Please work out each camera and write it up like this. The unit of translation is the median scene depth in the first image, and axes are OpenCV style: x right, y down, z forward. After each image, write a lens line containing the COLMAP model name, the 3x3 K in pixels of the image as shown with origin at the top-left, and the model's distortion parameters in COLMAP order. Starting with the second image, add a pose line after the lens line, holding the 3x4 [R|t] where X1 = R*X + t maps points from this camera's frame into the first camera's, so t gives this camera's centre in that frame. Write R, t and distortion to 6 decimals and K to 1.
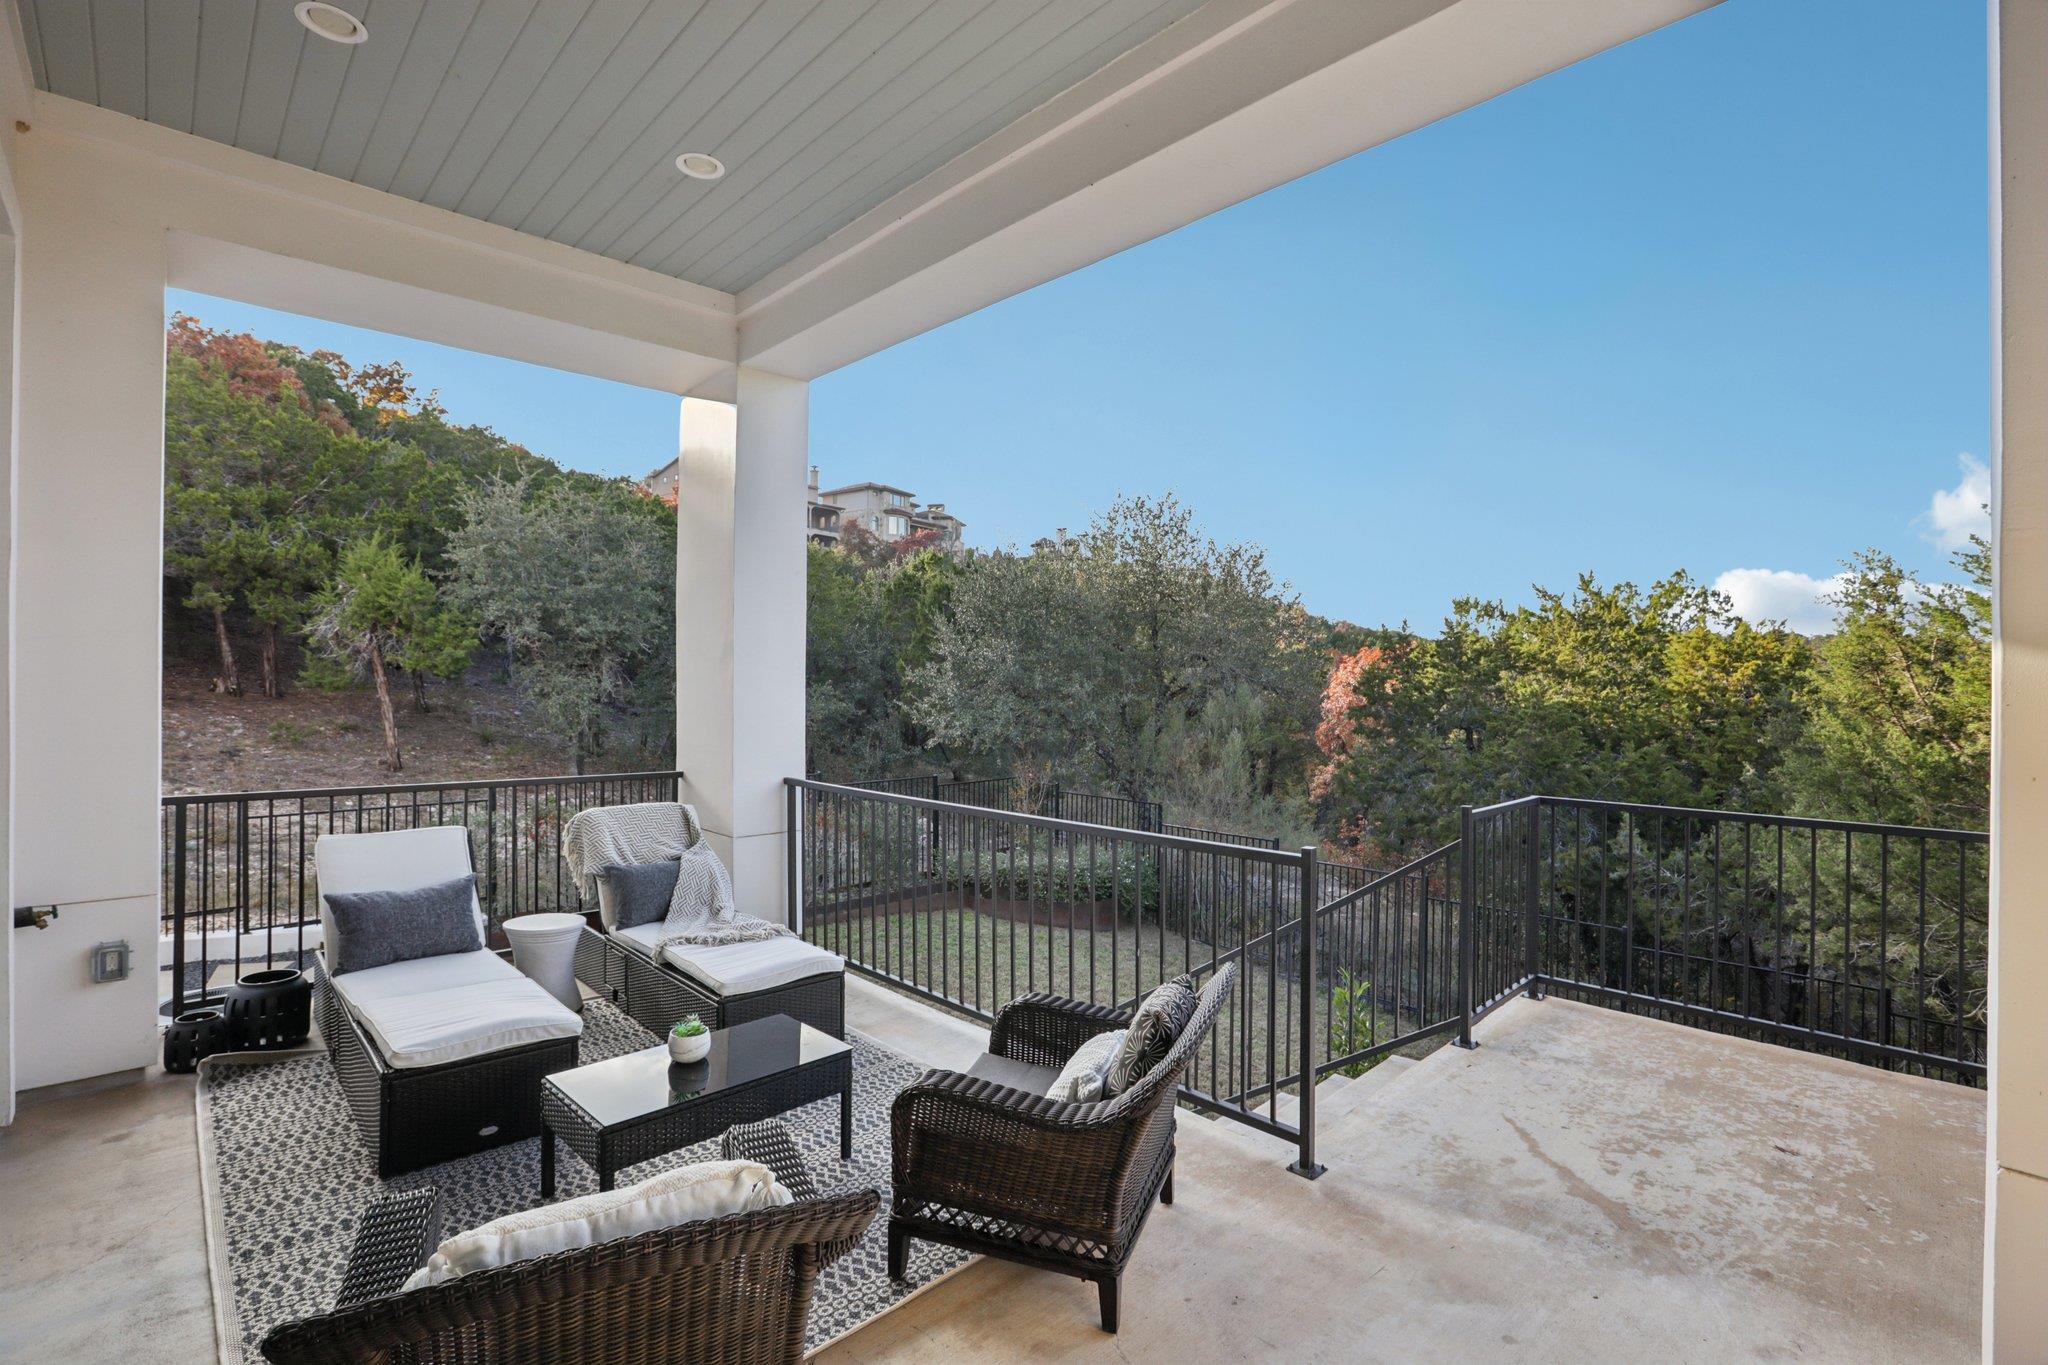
lens RADIAL K [[922.6, 0, 1035.8], [0, 922.6, 681.7], [0, 0, 1]] dist [-0.037055, 0.008127]
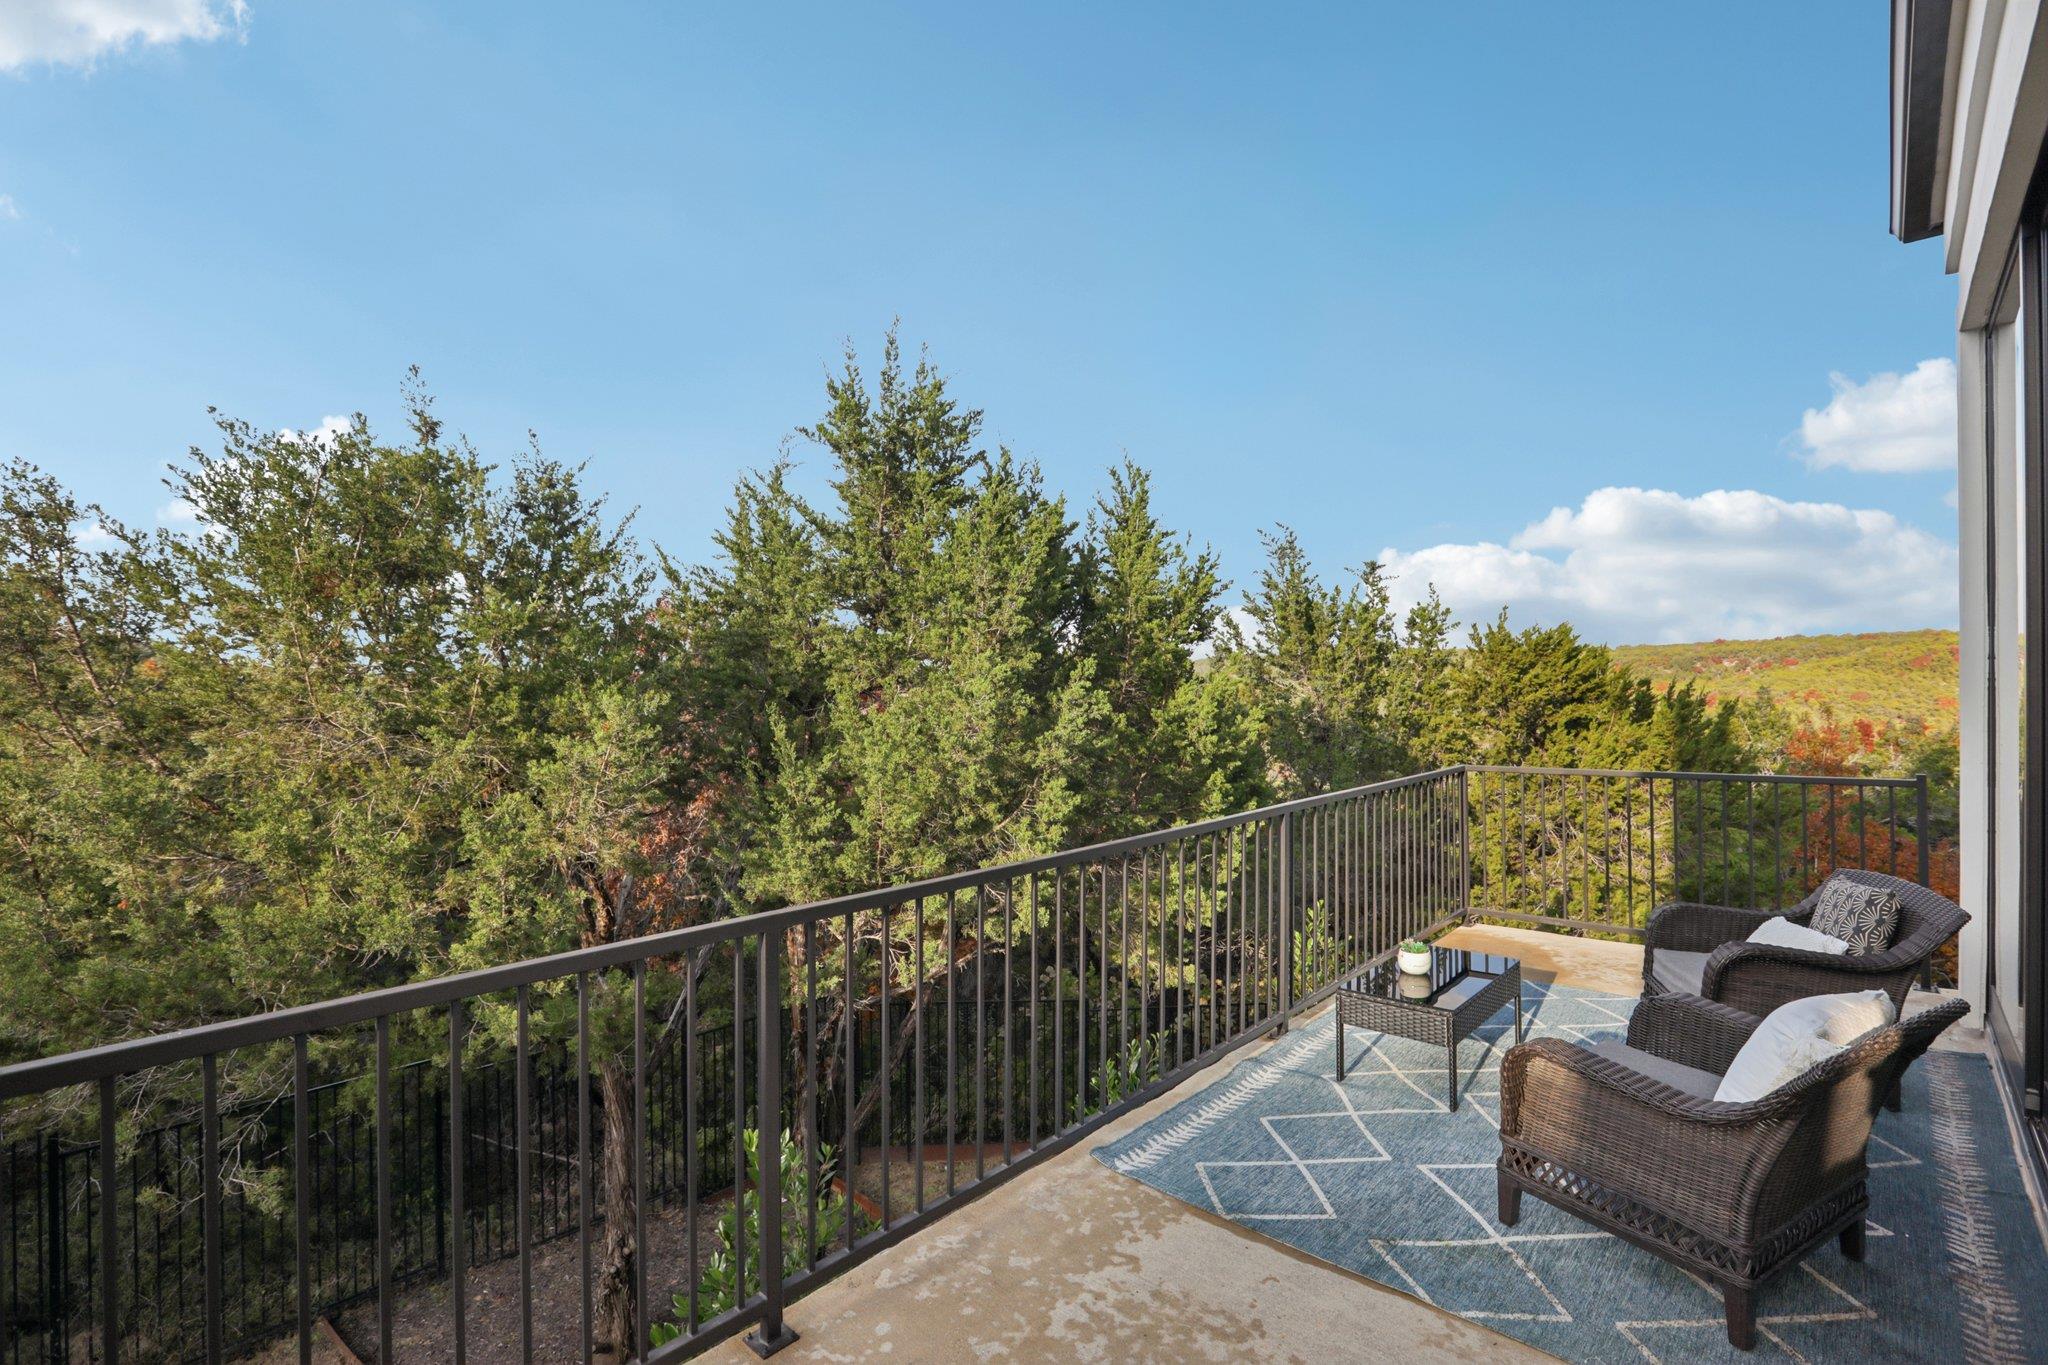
lens RADIAL K [[922.6, 0, 1036.6], [0, 922.6, 676.1], [0, 0, 1]] dist [-0.037055, 0.008127]
pose [[-0.036629, -0.002736, 0.999325, 0.290488], [0.002939, 0.999992, 0.002846, 0.004323], [-0.999325, 0.003042, -0.036621, 0.323484]]
